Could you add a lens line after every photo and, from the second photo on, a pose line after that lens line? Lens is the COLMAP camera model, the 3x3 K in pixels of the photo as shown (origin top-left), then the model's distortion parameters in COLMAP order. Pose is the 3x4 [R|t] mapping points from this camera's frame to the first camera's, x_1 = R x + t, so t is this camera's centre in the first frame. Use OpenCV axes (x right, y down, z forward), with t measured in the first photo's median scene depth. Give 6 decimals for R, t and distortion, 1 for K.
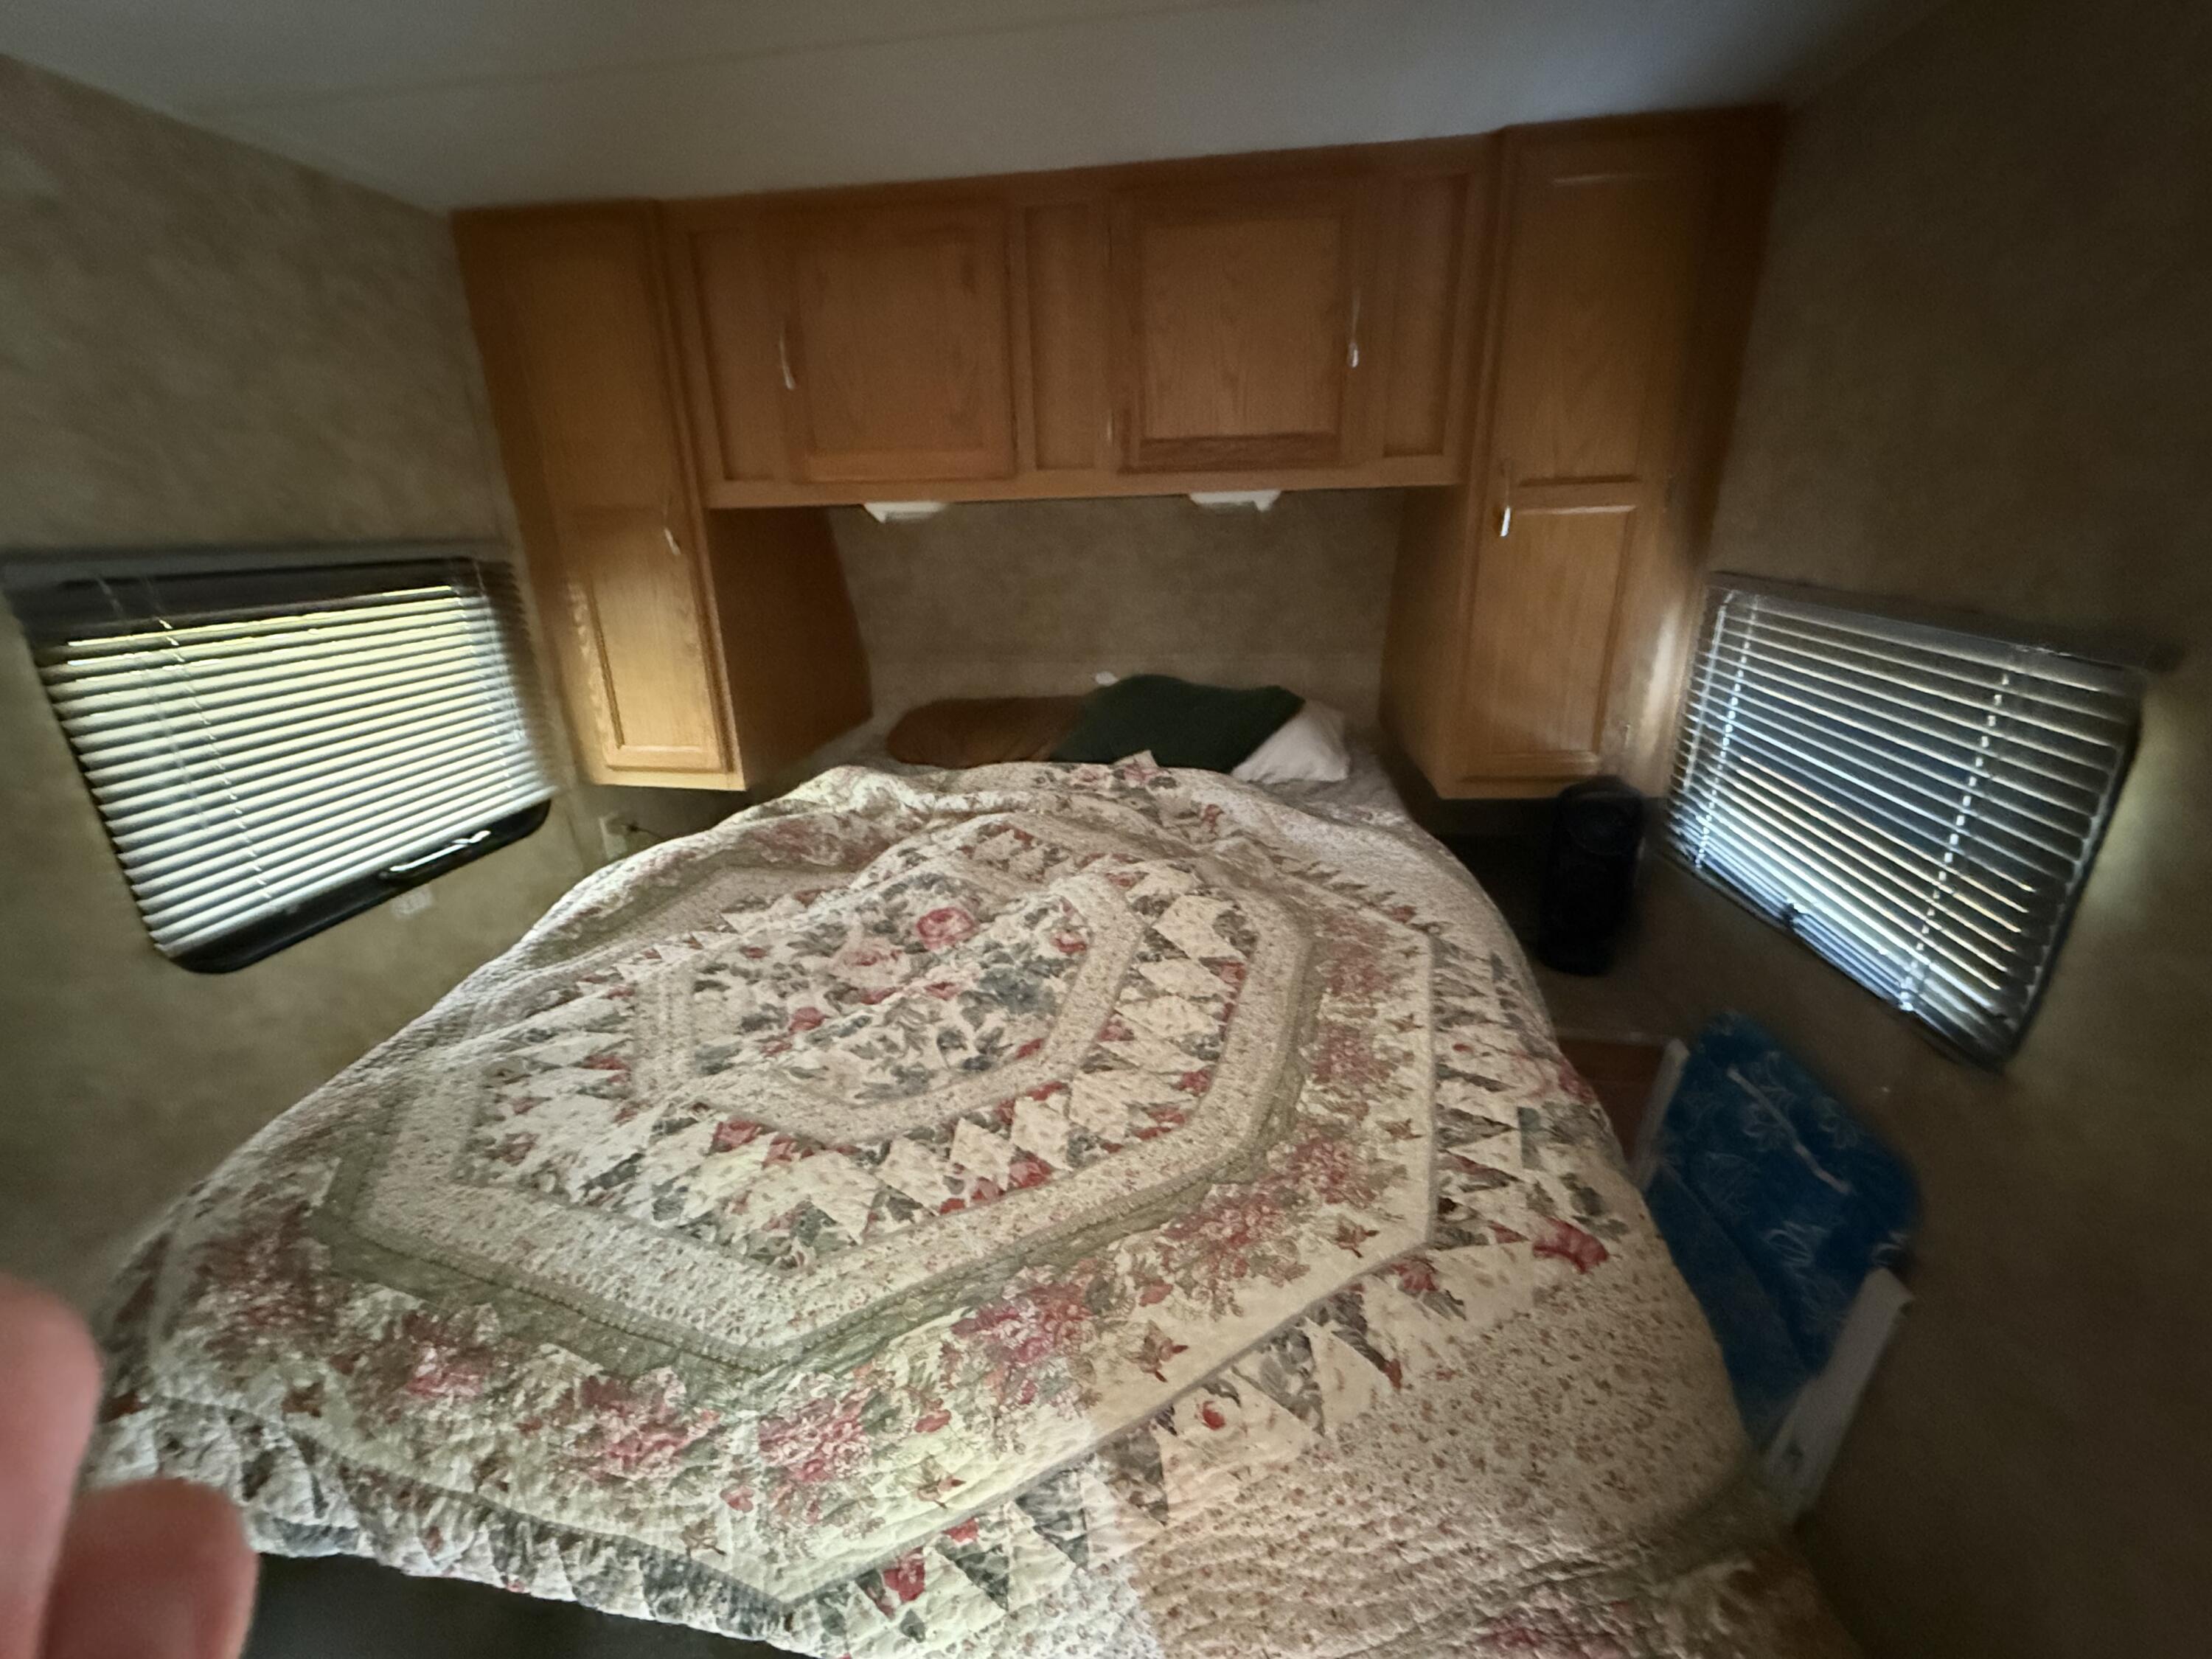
lens RADIAL K [[879.3, 0, 1104.0], [0, 879.3, 828.1], [0, 0, 1]] dist [-0.000575, 0.000217]
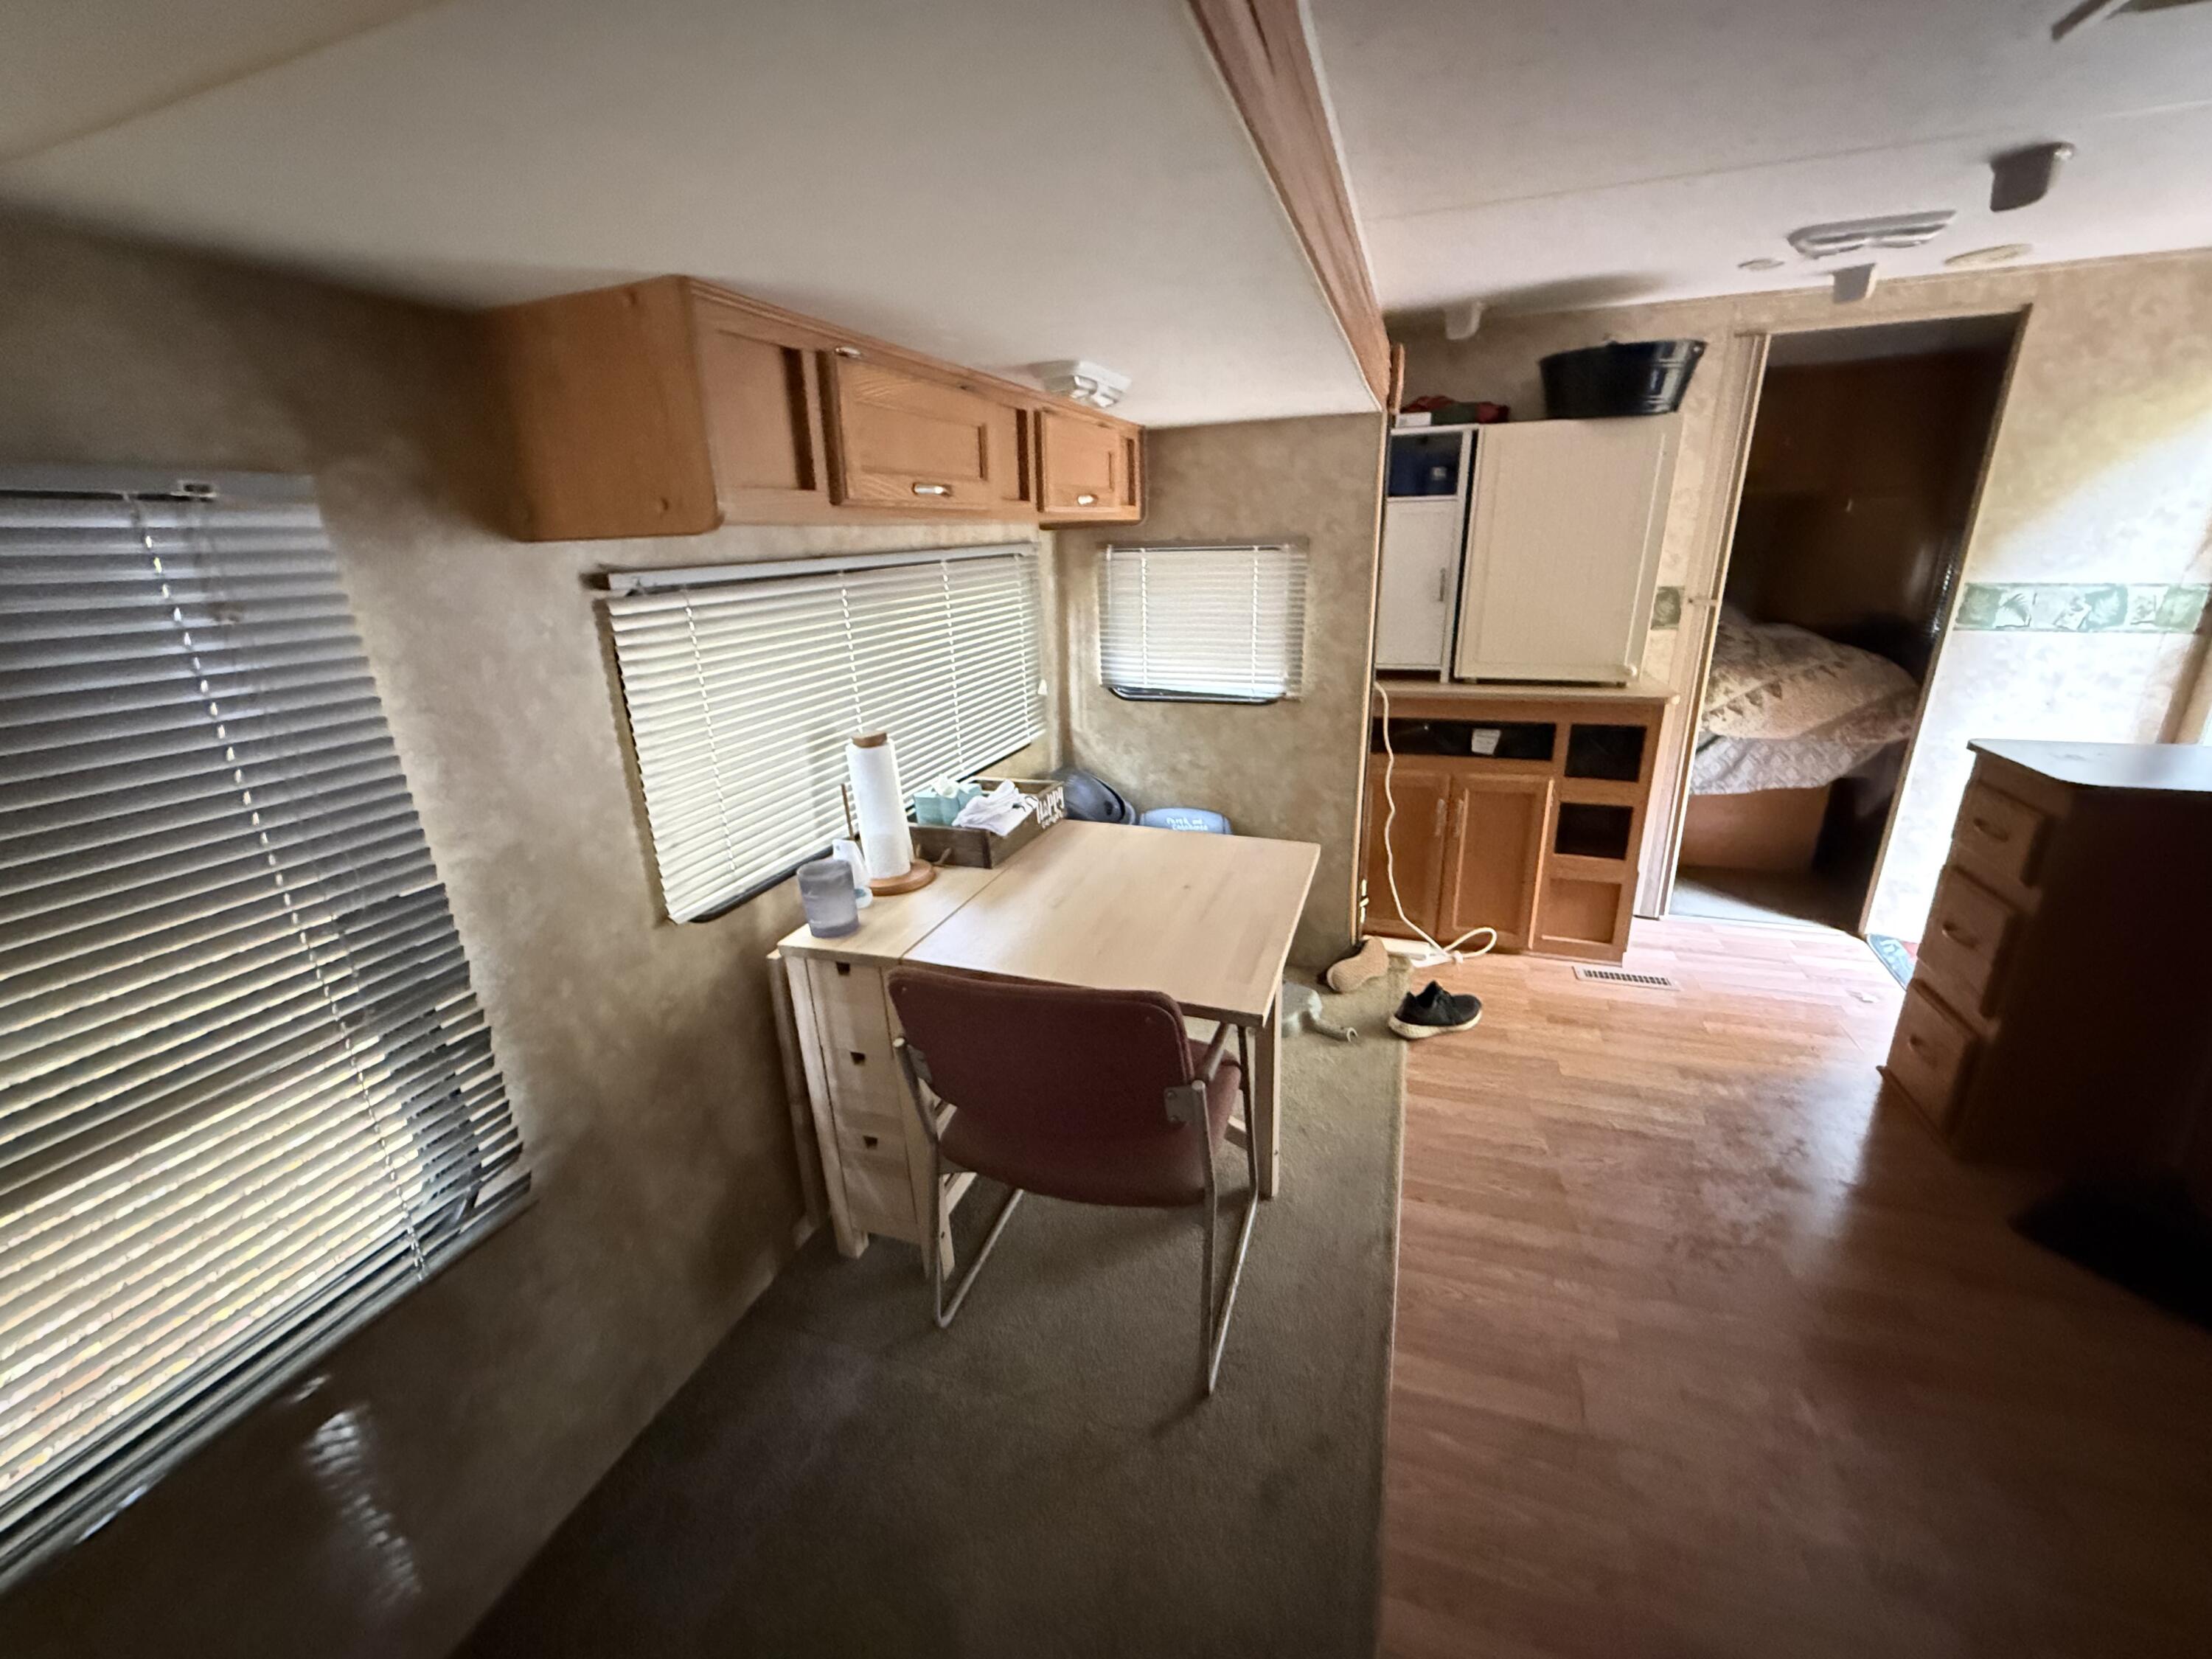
lens RADIAL K [[879.3, 0, 1104.0], [0, 879.3, 828.1], [0, 0, 1]] dist [-0.000575, 0.000217]
pose [[0.977503, 0.064213, -0.200910, -1.659671], [-0.068759, 0.997509, -0.015726, 1.182778], [0.199400, 0.029186, 0.979483, -2.905498]]
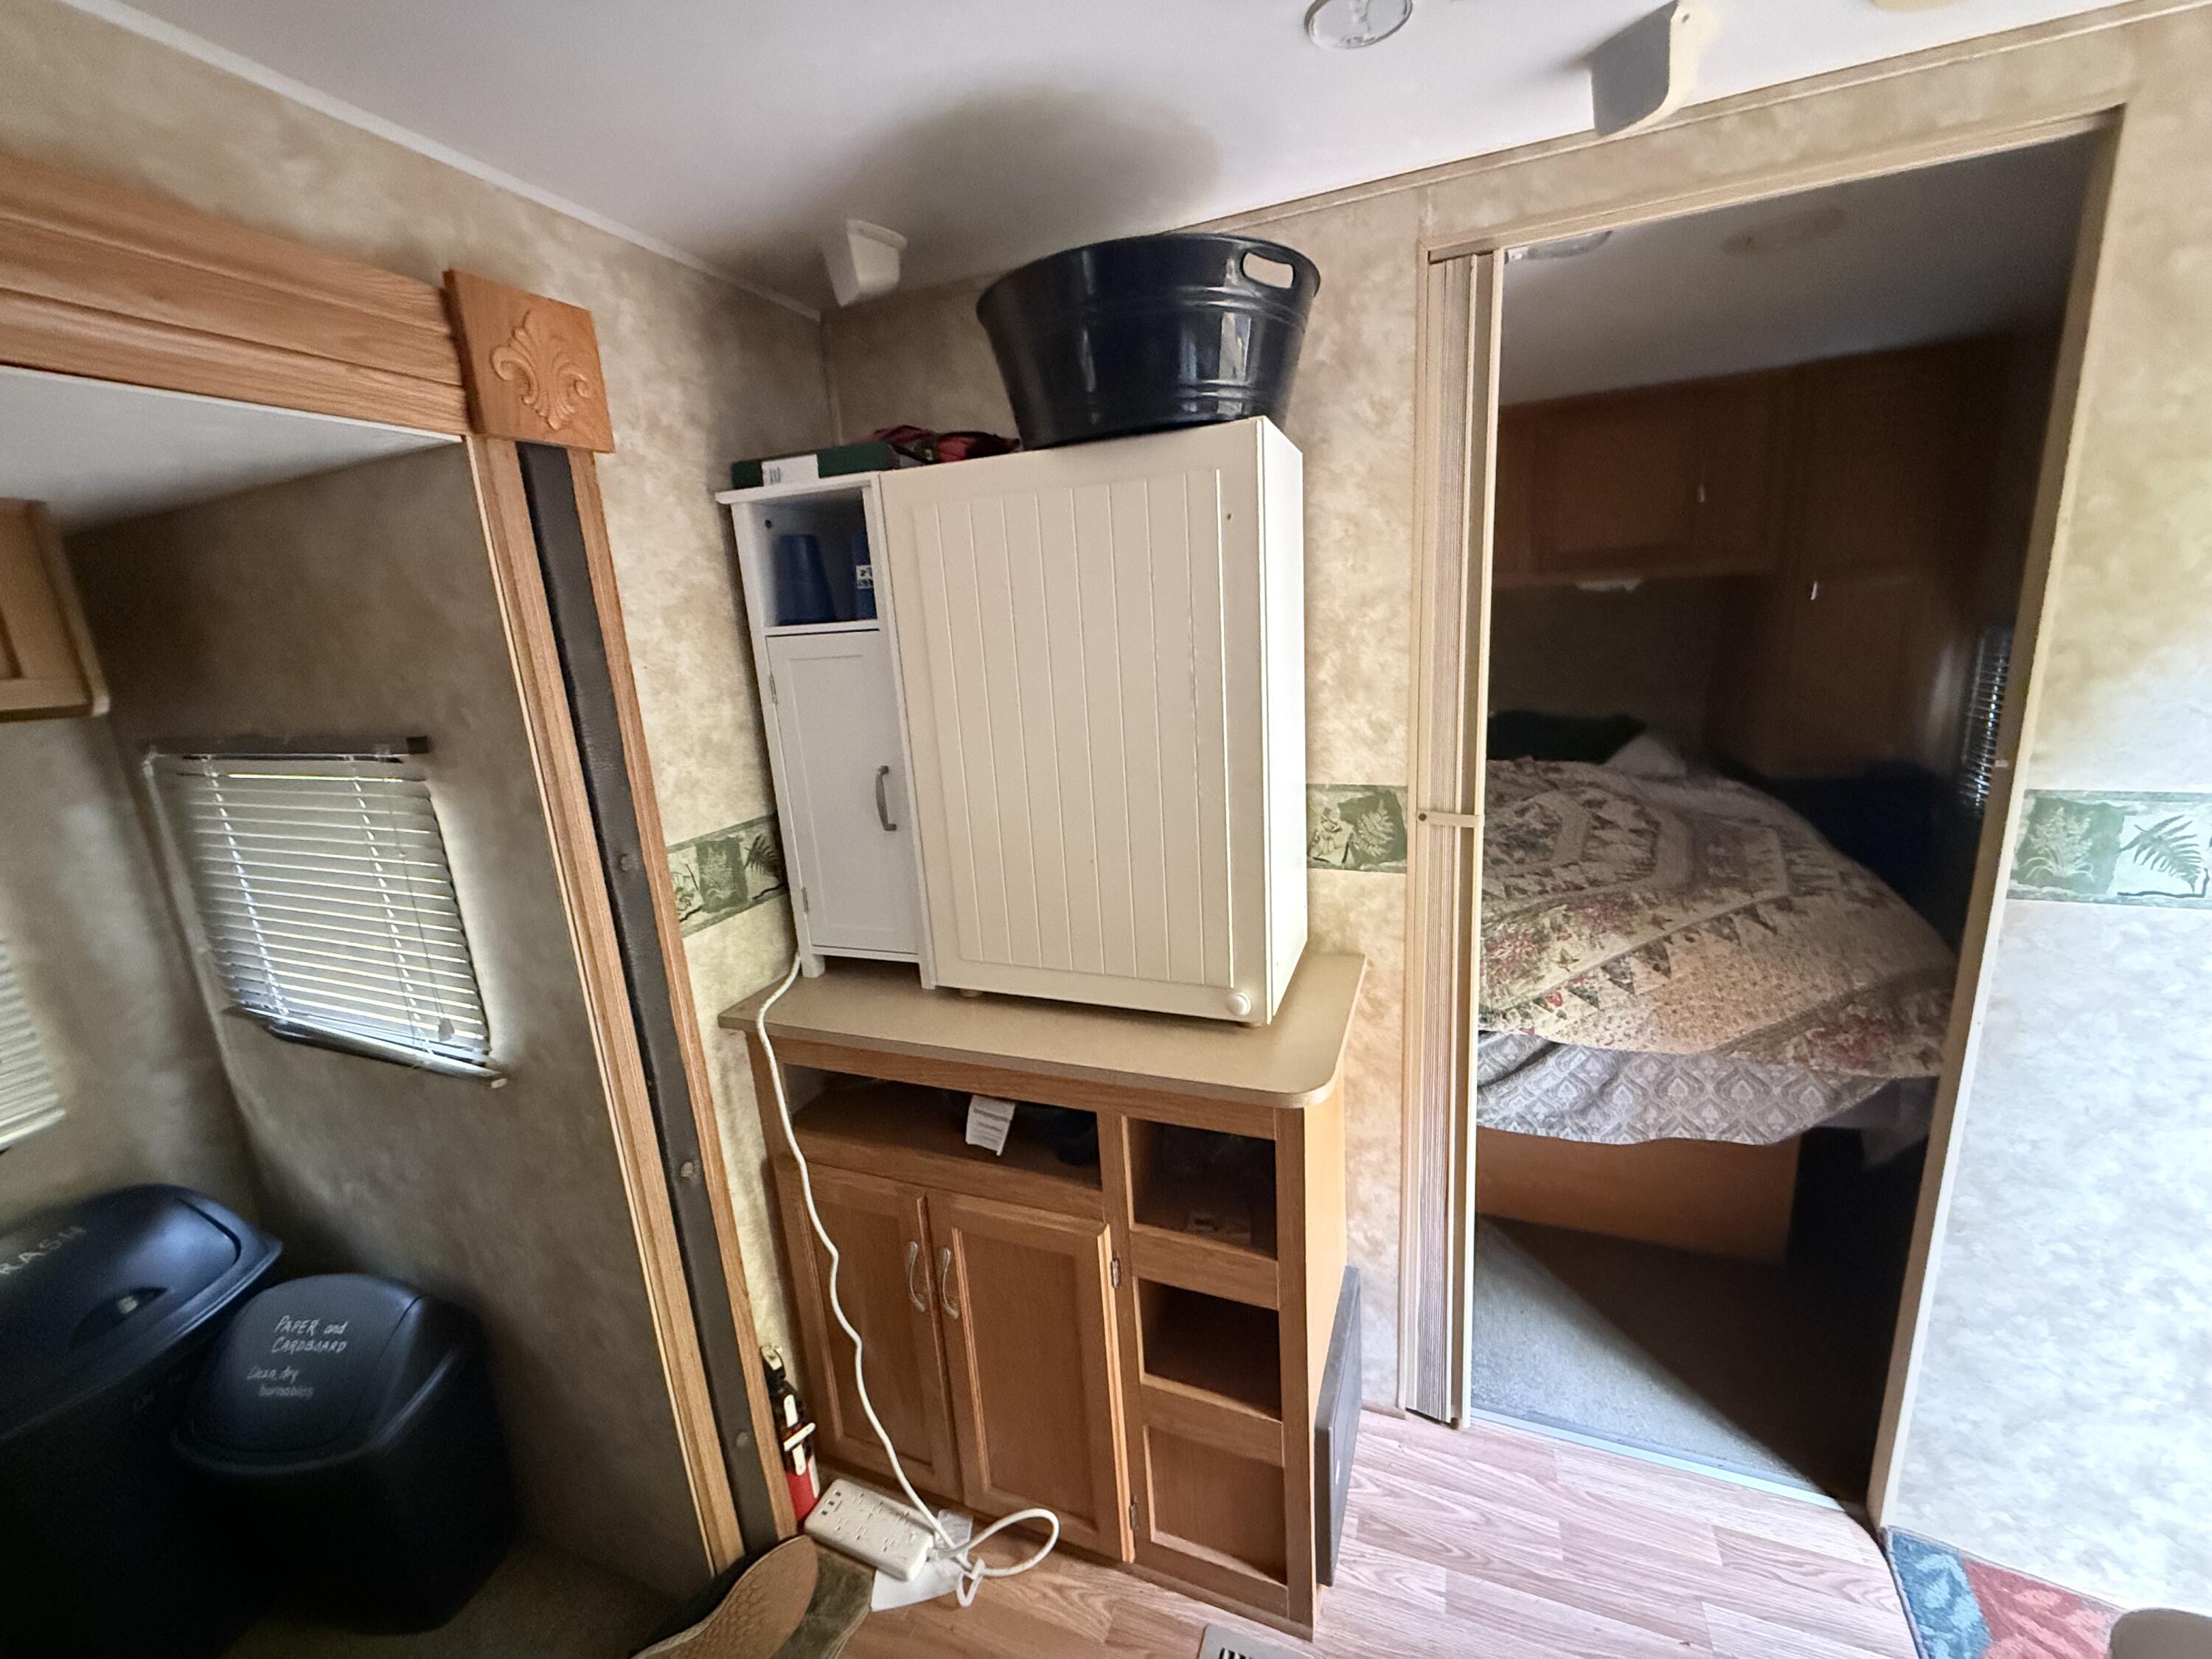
lens RADIAL K [[879.3, 0, 1104.0], [0, 879.3, 828.1], [0, 0, 1]] dist [-0.000575, 0.000217]
pose [[0.967693, 0.024189, -0.250967, -0.552633], [-0.051804, 0.993226, -0.104015, 0.456206], [0.246751, 0.113656, 0.962391, -1.171186]]
